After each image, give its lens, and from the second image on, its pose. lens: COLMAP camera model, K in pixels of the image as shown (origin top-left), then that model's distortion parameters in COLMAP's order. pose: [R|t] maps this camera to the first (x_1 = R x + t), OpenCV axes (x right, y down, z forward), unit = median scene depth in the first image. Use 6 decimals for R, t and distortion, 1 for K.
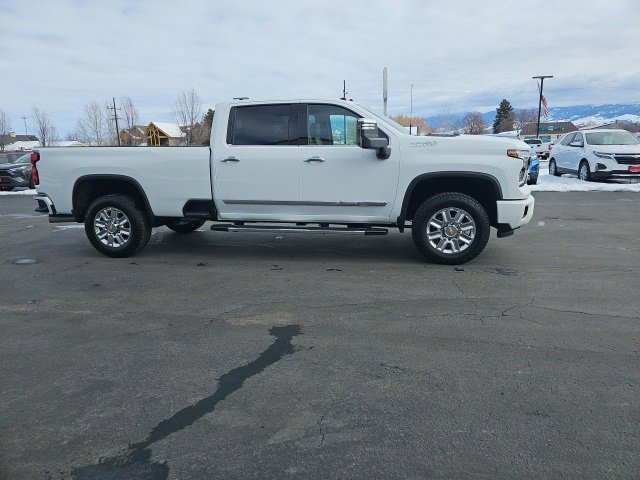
lens RADIAL K [[421.3, 0, 324.1], [0, 421.3, 225.4], [0, 0, 1]] dist [0.061618, -0.052653]
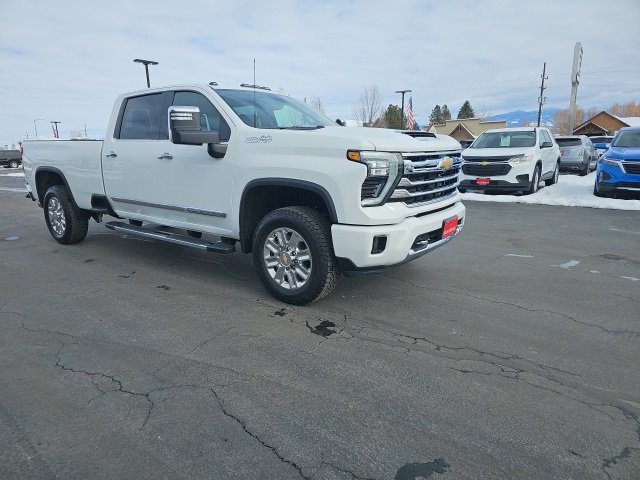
lens RADIAL K [[419.6, 0, 311.7], [0, 419.6, 240.4], [0, 0, 1]] dist [0.066400, -0.052934]
pose [[0.894114, 0.107628, -0.434715, 0.602056], [-0.088455, 0.994011, 0.064166, -0.064548], [0.439017, -0.018919, 0.898279, 0.333301]]
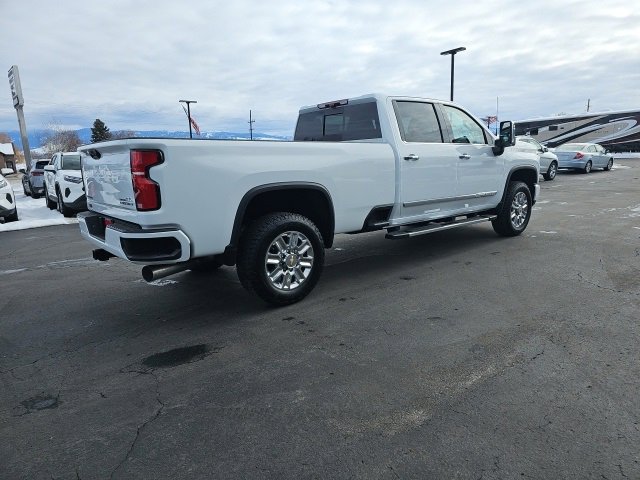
lens RADIAL K [[419.9, 0, 325.3], [0, 419.9, 238.5], [0, 0, 1]] dist [0.063782, -0.052479]
pose [[0.627231, -0.142326, 0.765718, -1.041905], [0.157416, 0.986037, 0.054331, -0.061608], [-0.762759, 0.086458, 0.640877, 0.566034]]
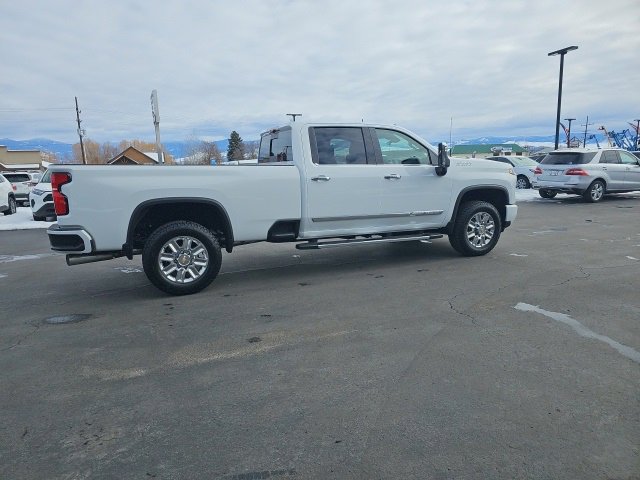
lens RADIAL K [[421.7, 0, 312.1], [0, 421.7, 238.0], [0, 0, 1]] dist [0.063720, -0.052540]
pose [[0.833697, -0.083026, 0.545945, -0.797774], [0.101551, 0.994823, -0.003786, -0.009433], [-0.542804, 0.058597, 0.837812, 0.161159]]
